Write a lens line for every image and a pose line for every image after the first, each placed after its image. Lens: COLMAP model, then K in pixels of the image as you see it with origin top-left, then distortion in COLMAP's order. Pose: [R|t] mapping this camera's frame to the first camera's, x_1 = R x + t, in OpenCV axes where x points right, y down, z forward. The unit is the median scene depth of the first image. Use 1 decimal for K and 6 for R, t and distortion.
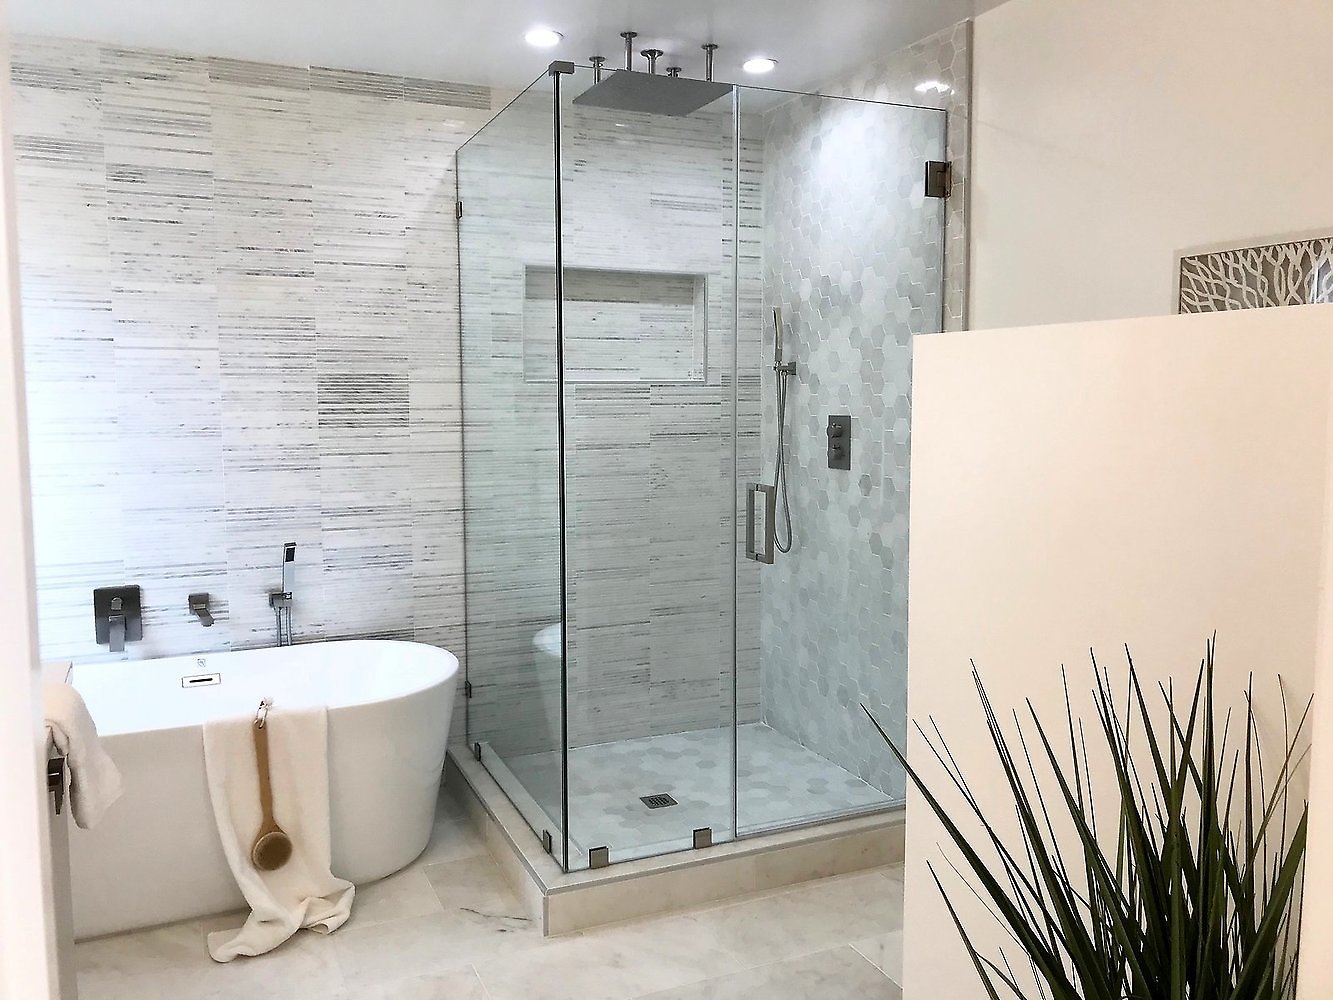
lens RADIAL K [[1088.4, 0, 656.7], [0, 1088.4, 494.2], [0, 0, 1]] dist [0.028147, -0.009629]
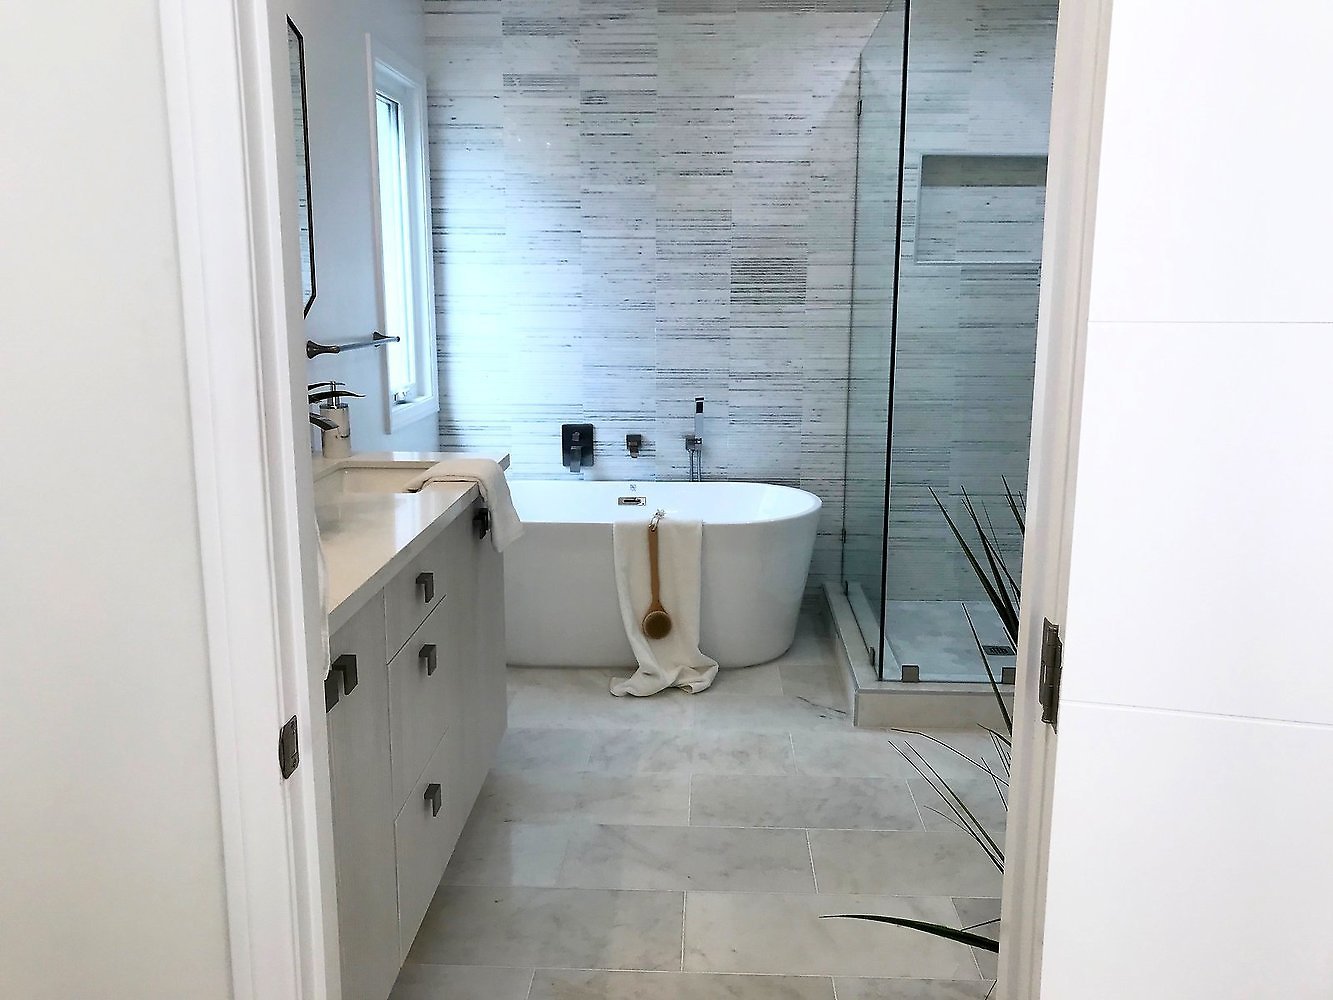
lens RADIAL K [[1088.4, 0, 656.7], [0, 1088.4, 494.2], [0, 0, 1]] dist [0.028147, -0.009629]
pose [[0.895789, 0.087739, -0.435734, 0.162955], [-0.047296, 0.993574, 0.102833, 0.028736], [0.441956, -0.071508, 0.894182, -0.125372]]
